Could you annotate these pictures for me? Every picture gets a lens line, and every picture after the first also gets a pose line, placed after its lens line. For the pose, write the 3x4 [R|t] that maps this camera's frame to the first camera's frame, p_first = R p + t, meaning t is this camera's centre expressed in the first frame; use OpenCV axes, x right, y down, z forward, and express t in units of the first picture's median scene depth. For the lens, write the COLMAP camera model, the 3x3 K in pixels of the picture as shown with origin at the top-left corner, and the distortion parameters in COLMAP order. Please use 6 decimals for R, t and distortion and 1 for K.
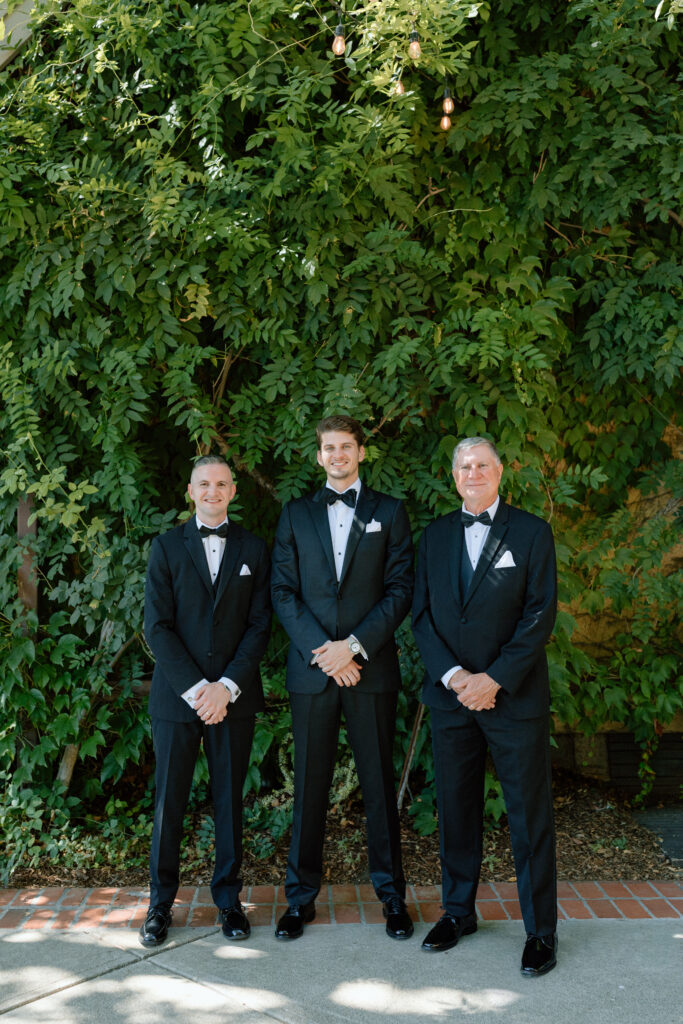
lens RADIAL K [[1032.3, 0, 337.2], [0, 1032.3, 501.9], [0, 0, 1]] dist [0.013454, 0.015779]
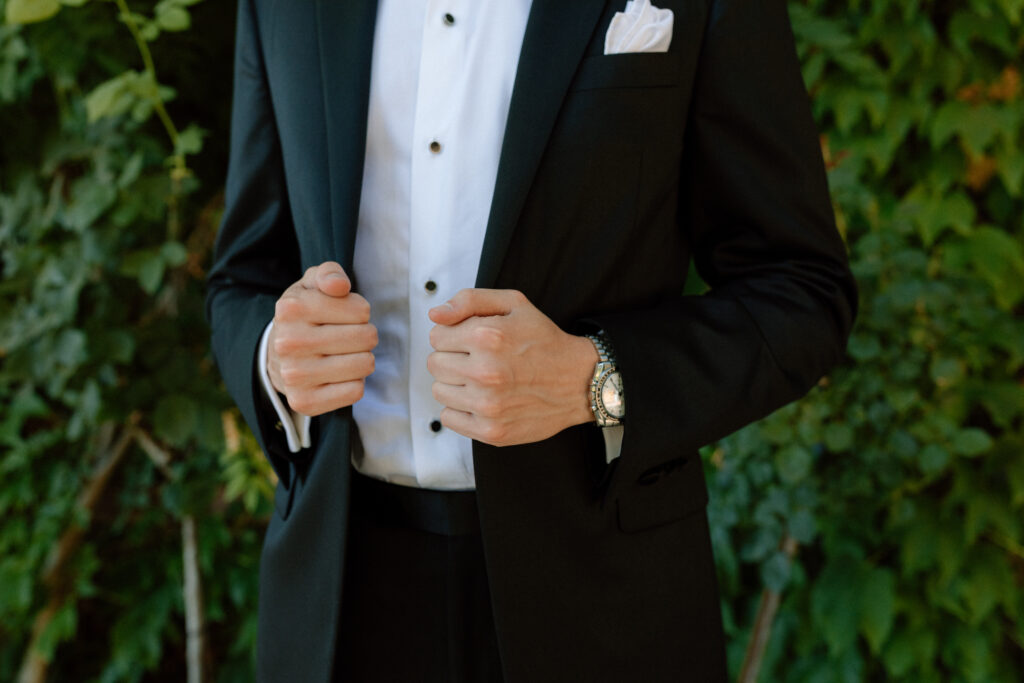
lens RADIAL K [[961.3, 0, 500.1], [0, 961.3, 340.0], [0, 0, 1]] dist [0.003859, 0.005366]
pose [[0.983297, 0.002549, -0.181991, 0.045155], [0.019647, 0.992573, 0.120056, 0.054707], [0.180946, -0.121626, 0.975944, 0.635905]]
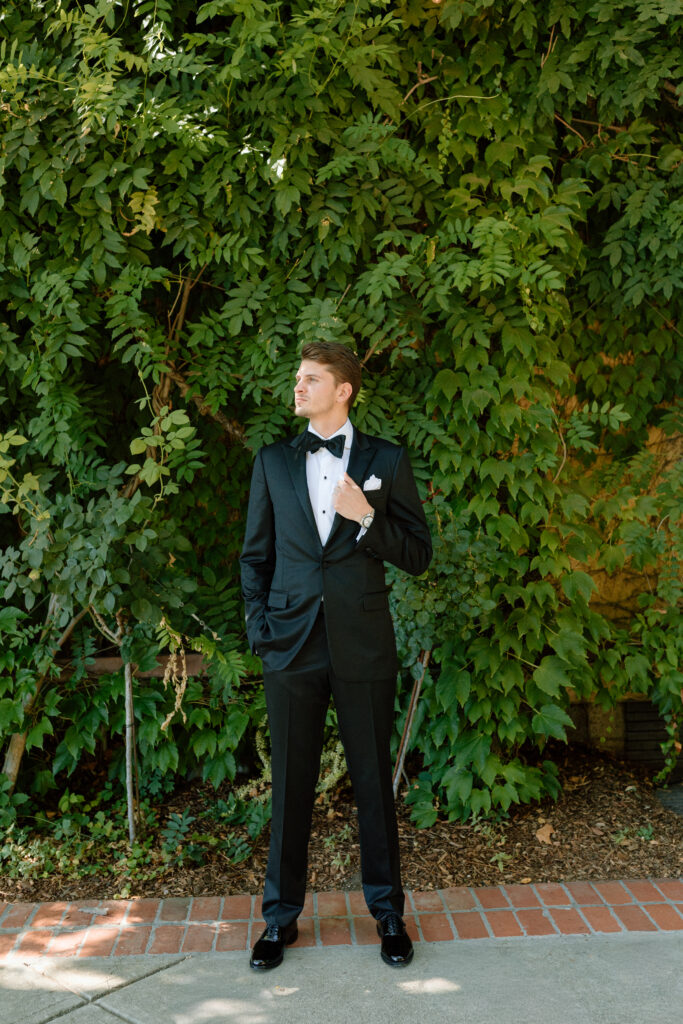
lens RADIAL K [[1014.6, 0, 338.3], [0, 1014.6, 501.2], [0, 0, 1]] dist [-0.002546, -0.001502]
pose [[0.999778, -0.018525, 0.010016, 0.009107], [0.017972, 0.998446, 0.052750, -0.001150], [-0.010978, -0.052558, 0.998558, 0.160649]]
